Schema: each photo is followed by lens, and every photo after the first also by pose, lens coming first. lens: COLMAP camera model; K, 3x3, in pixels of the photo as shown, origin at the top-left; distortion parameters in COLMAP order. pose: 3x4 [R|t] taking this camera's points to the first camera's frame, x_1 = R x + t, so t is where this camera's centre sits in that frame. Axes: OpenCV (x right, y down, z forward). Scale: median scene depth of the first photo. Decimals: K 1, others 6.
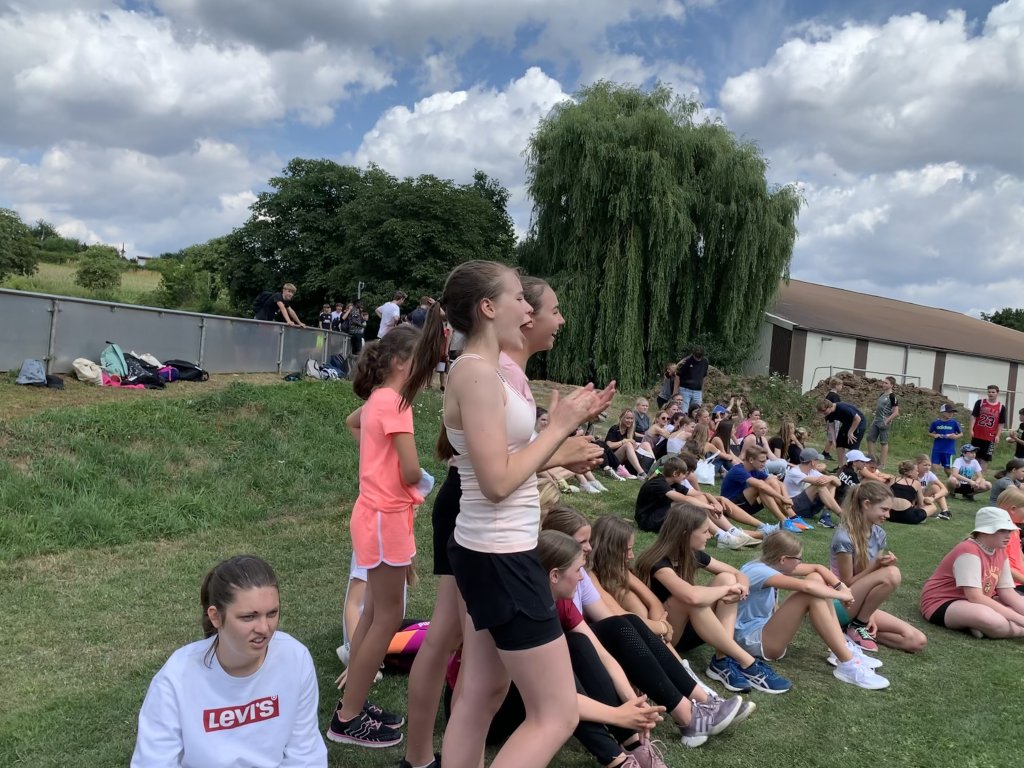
lens RADIAL K [[863.0, 0, 513.9], [0, 863.0, 385.9], [0, 0, 1]] dist [0.046613, -0.060615]
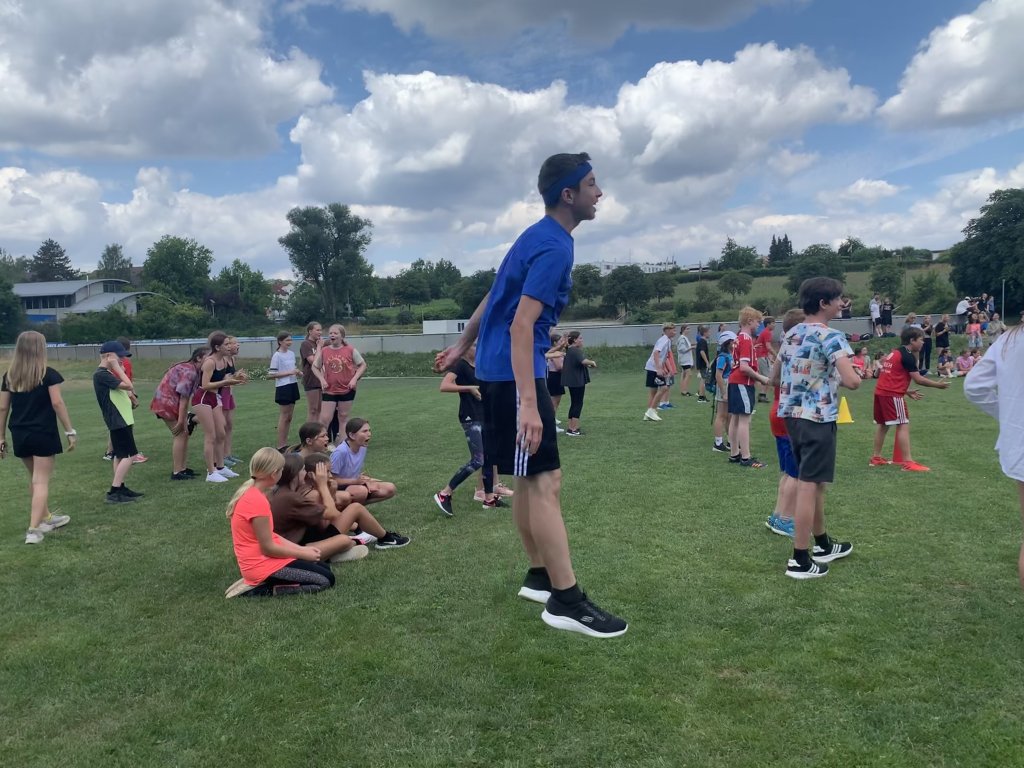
lens RADIAL K [[863.0, 0, 530.0], [0, 863.0, 390.3], [0, 0, 1]] dist [0.046613, -0.060615]
pose [[0.649973, -0.056010, -0.757890, 0.337818], [0.067320, 0.997603, -0.015991, 0.050624], [0.756969, -0.040627, 0.652186, -0.591748]]
